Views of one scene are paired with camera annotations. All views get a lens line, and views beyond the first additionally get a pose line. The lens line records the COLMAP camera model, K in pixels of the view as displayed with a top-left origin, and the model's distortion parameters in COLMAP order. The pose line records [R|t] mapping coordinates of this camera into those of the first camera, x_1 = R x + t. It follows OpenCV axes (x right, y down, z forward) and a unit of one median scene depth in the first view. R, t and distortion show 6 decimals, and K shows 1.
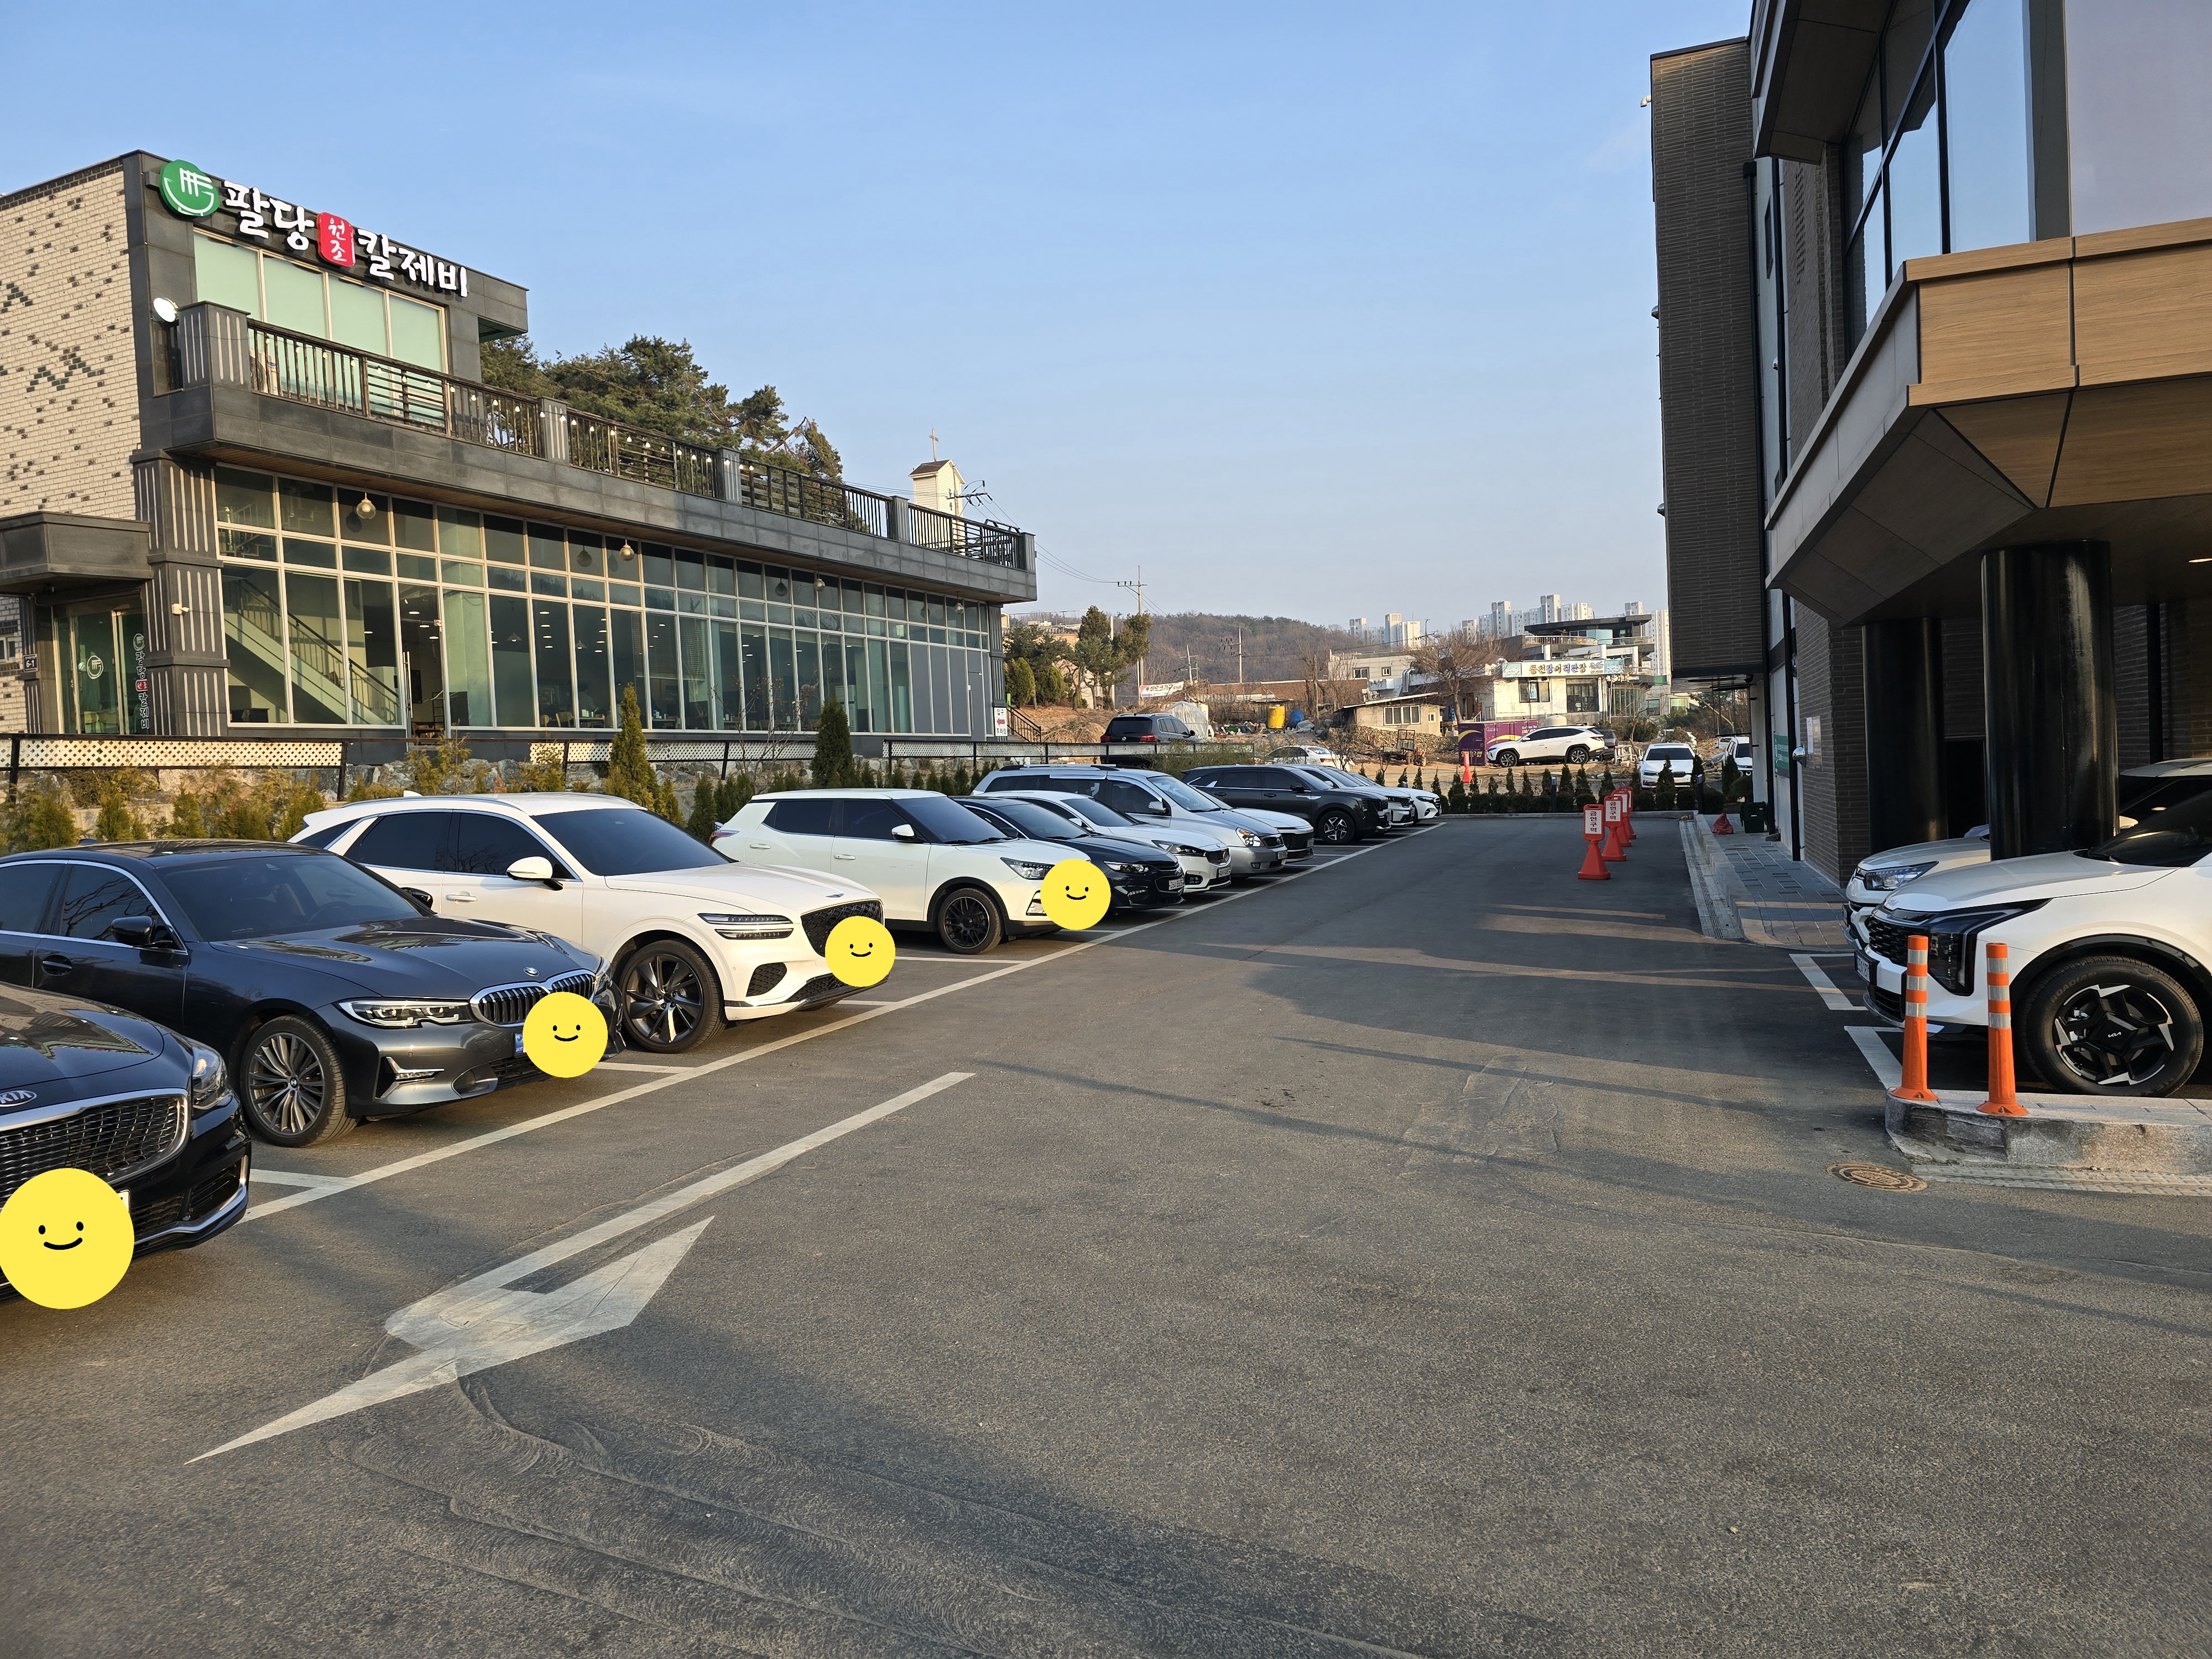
lens RADIAL K [[1454.0, 0, 1106.0], [0, 1454.0, 829.5], [0, 0, 1]] dist [0.037174, -0.036191]
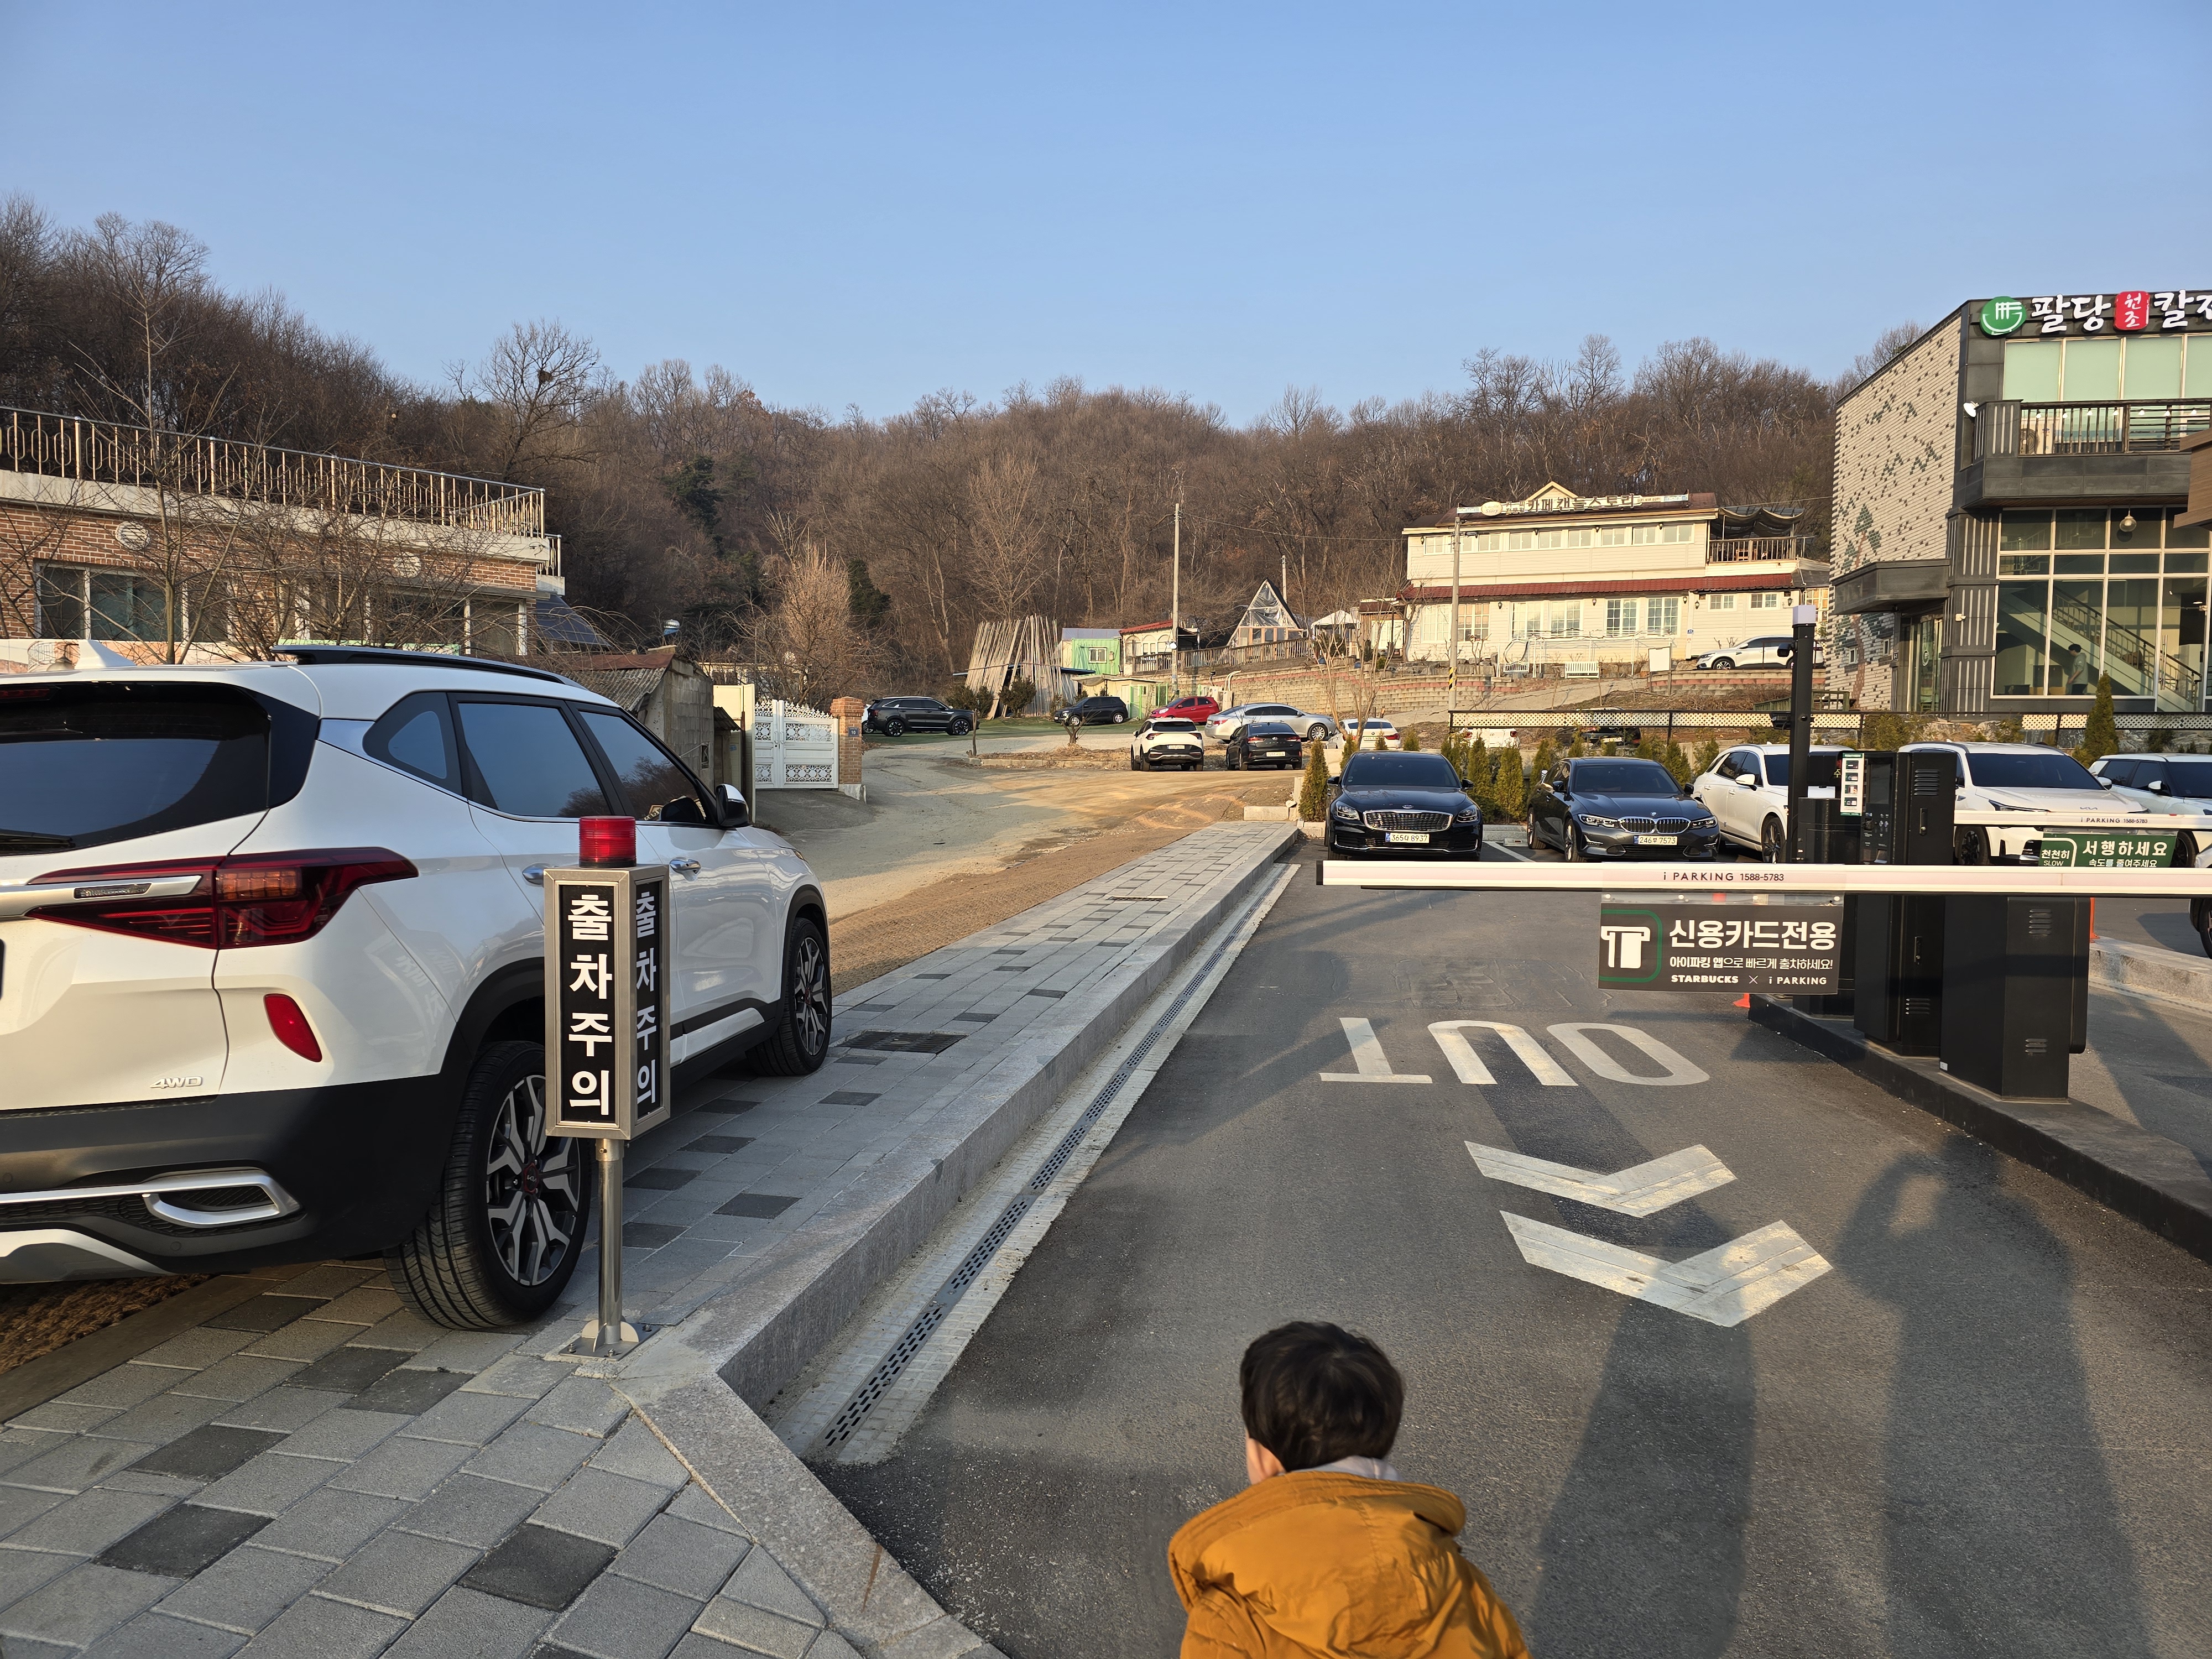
lens RADIAL K [[1454.0, 0, 1106.0], [0, 1454.0, 829.5], [0, 0, 1]] dist [0.037174, -0.036191]
pose [[0.238588, 0.088595, -0.967071, 0.561426], [-0.059756, 0.995282, 0.076438, -0.002479], [0.969281, 0.039551, 0.242756, -0.150641]]
